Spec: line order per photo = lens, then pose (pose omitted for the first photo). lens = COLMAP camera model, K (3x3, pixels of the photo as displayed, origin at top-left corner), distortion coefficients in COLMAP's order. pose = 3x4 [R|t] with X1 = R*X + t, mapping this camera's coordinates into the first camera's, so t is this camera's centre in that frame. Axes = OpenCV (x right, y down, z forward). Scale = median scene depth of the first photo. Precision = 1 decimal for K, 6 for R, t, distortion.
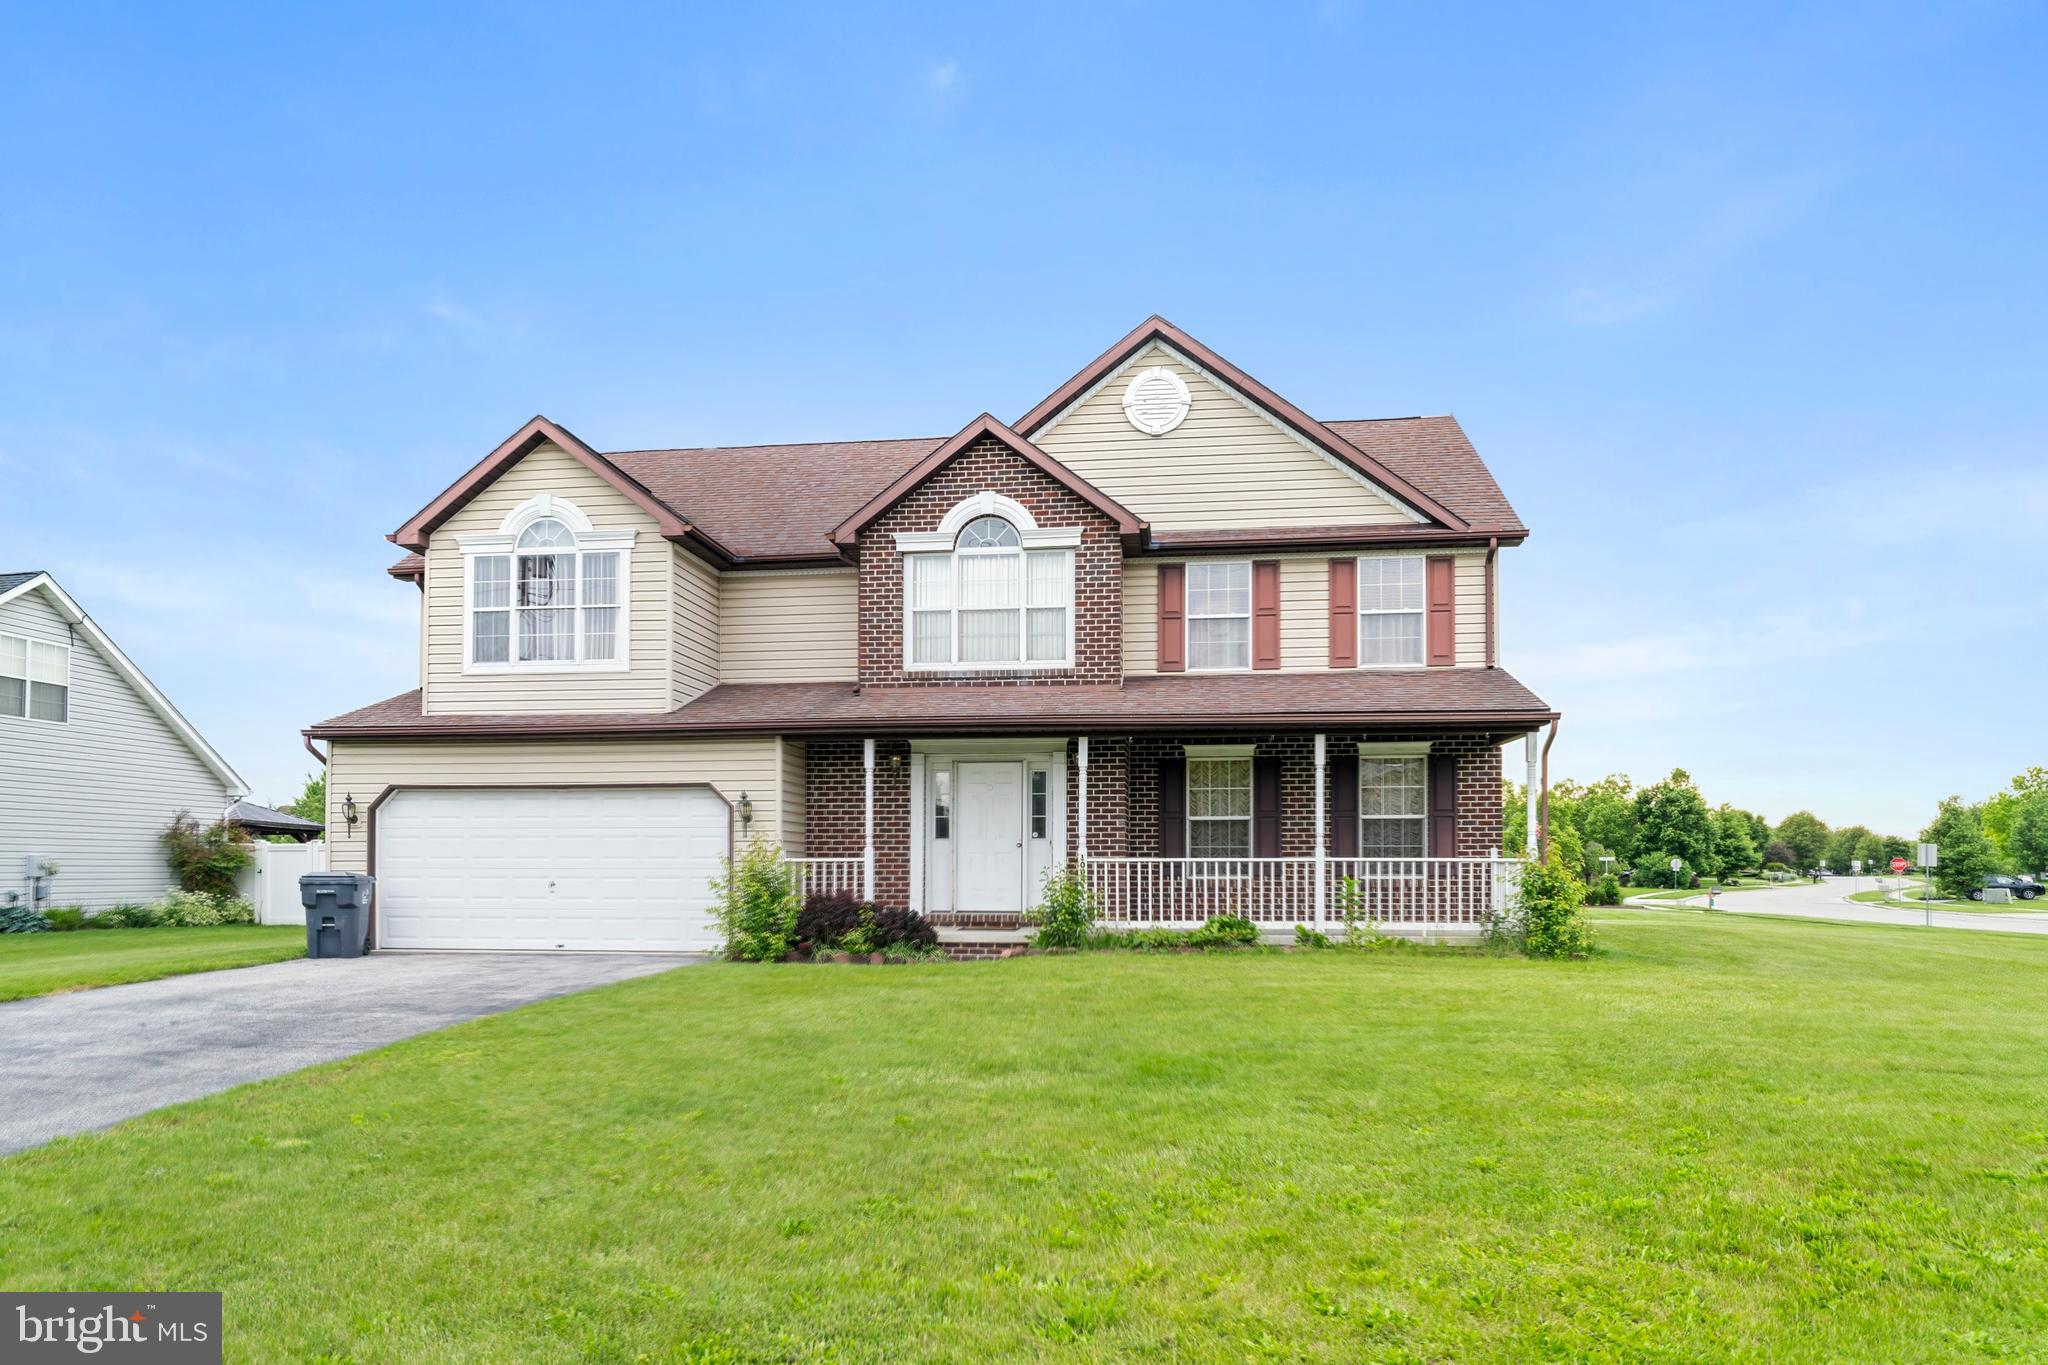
lens RADIAL K [[1299.7, 0, 1059.8], [0, 1299.7, 762.1], [0, 0, 1]] dist [-0.007068, -0.003176]
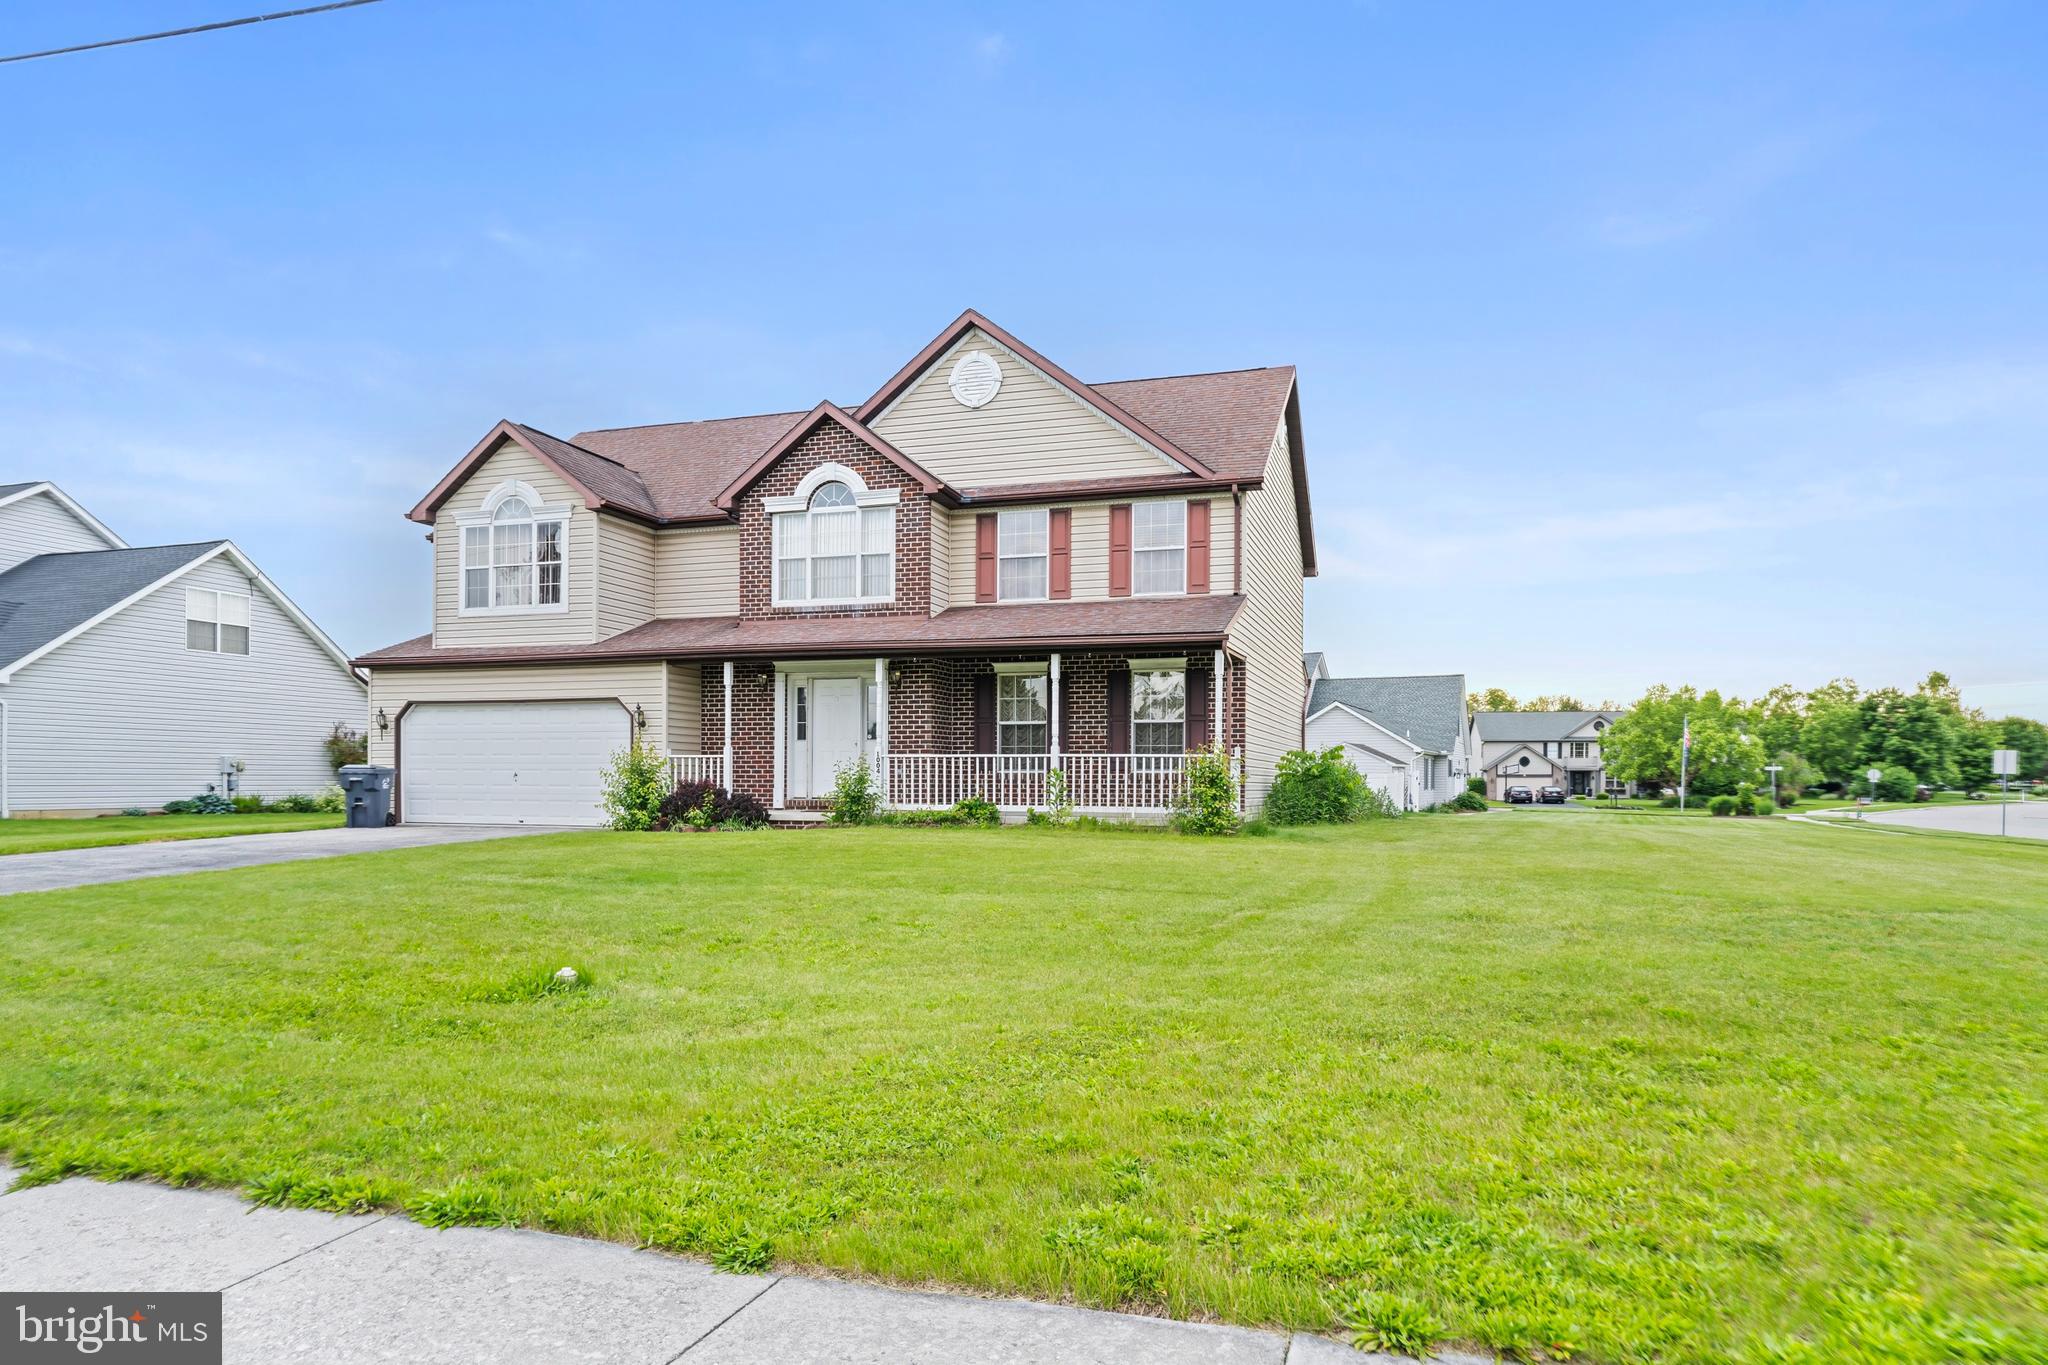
lens RADIAL K [[1299.7, 0, 1022.4], [0, 1299.7, 687.8], [0, 0, 1]] dist [-0.007068, -0.003176]
pose [[0.981212, -0.009506, -0.192699, 0.361884], [0.011627, 0.999884, 0.009878, -0.001592], [0.192583, -0.011933, 0.981208, -0.192037]]
